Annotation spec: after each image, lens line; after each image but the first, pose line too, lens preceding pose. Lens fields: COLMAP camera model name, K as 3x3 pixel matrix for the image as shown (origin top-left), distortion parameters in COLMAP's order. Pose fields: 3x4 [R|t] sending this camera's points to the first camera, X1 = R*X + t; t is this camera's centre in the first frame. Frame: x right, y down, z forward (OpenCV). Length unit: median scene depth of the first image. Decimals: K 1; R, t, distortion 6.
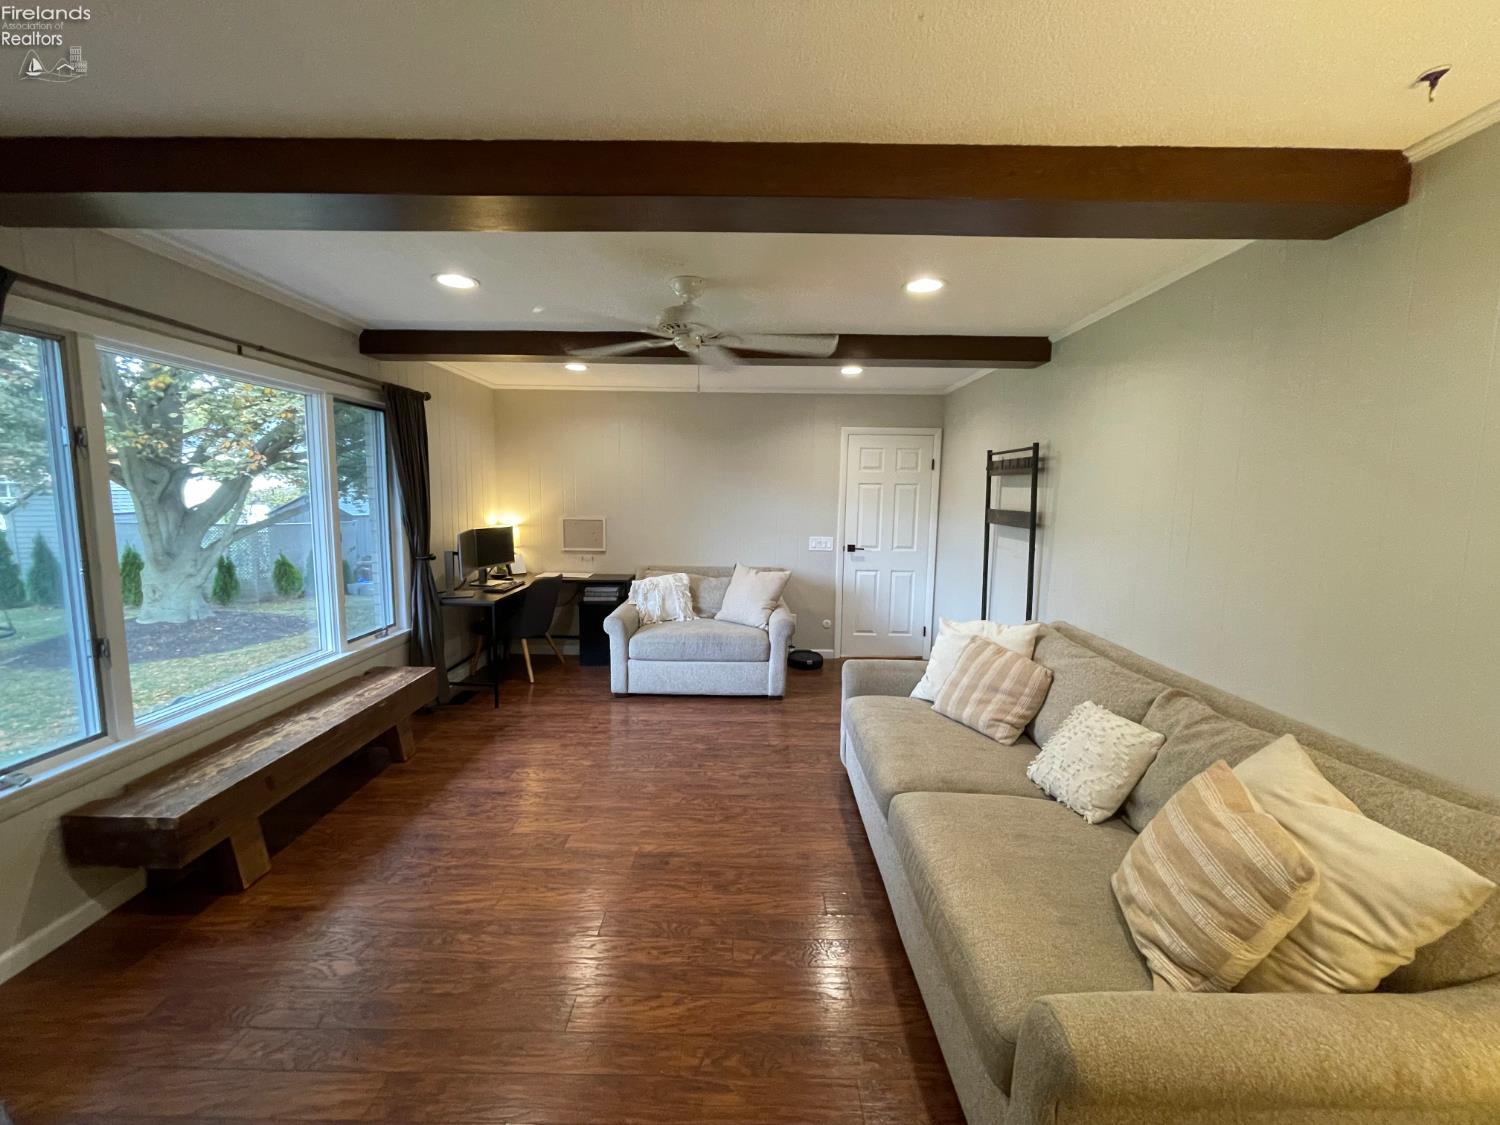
lens RADIAL K [[605.0, 0, 749.7], [0, 605.0, 559.9], [0, 0, 1]] dist [-0.002650, -0.000112]
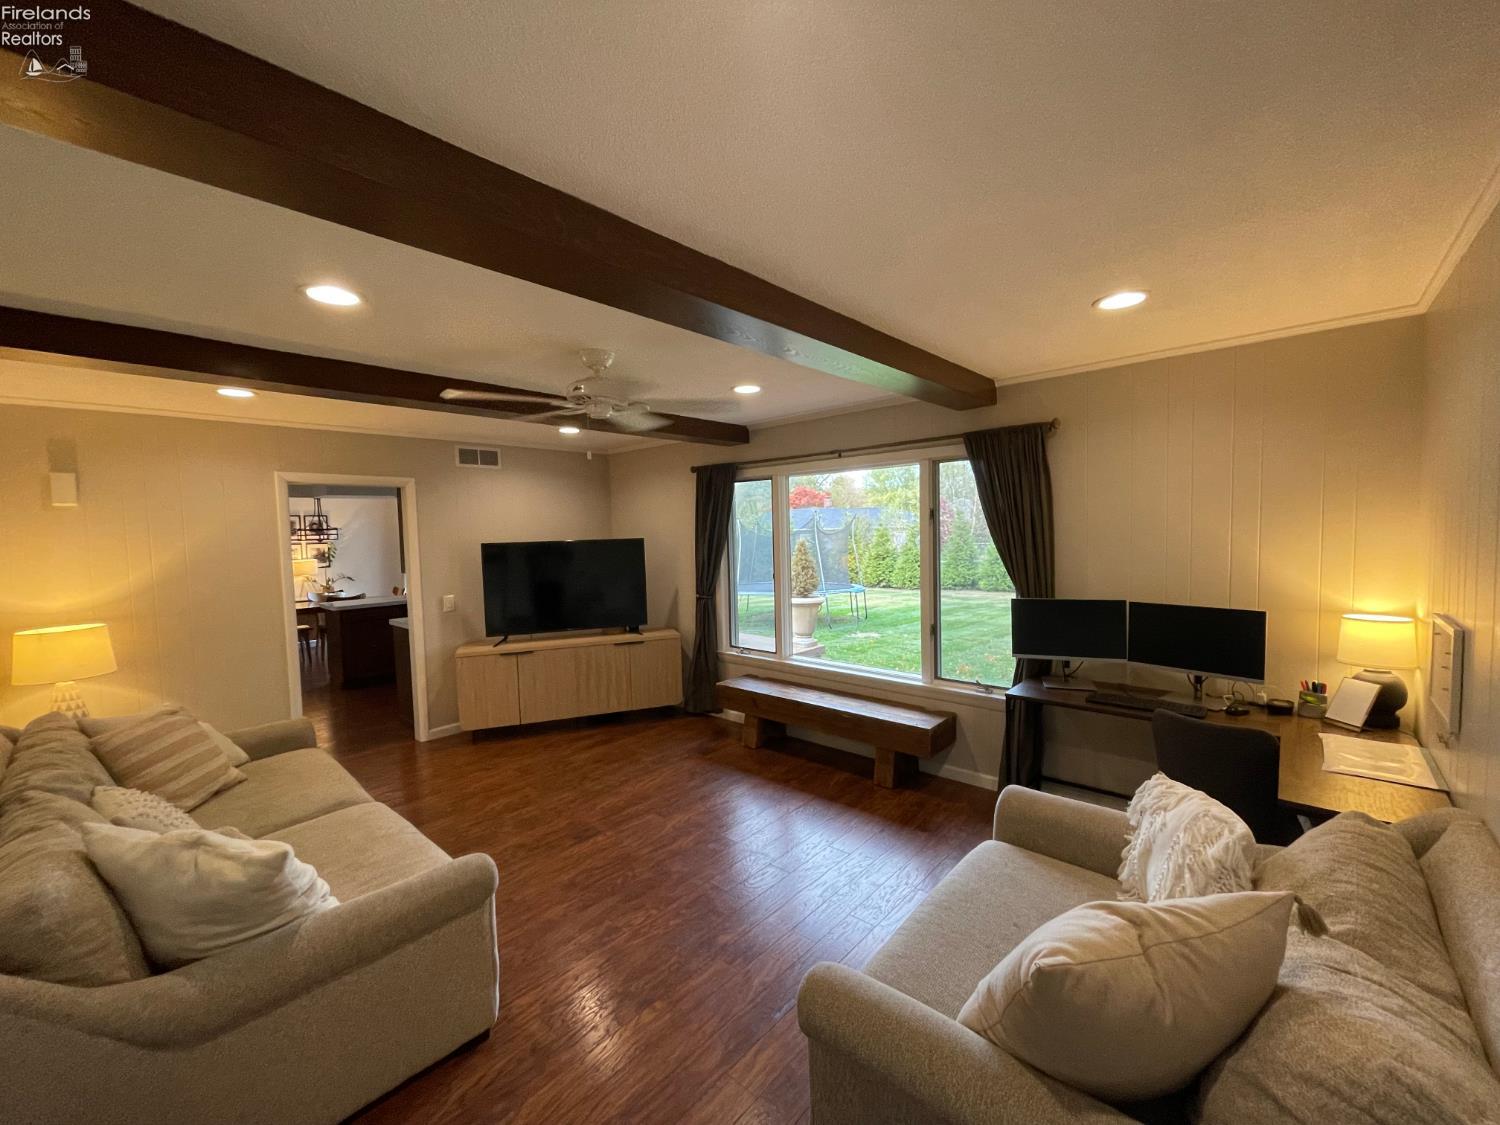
lens RADIAL K [[607.9, 0, 745.0], [0, 607.9, 564.4], [0, 0, 1]] dist [-0.000788, -0.000285]
pose [[-0.671464, 0.047493, -0.739514, 0.492221], [-0.068010, 0.989783, 0.125318, -0.236733], [0.737910, 0.134441, -0.661373, 1.832507]]
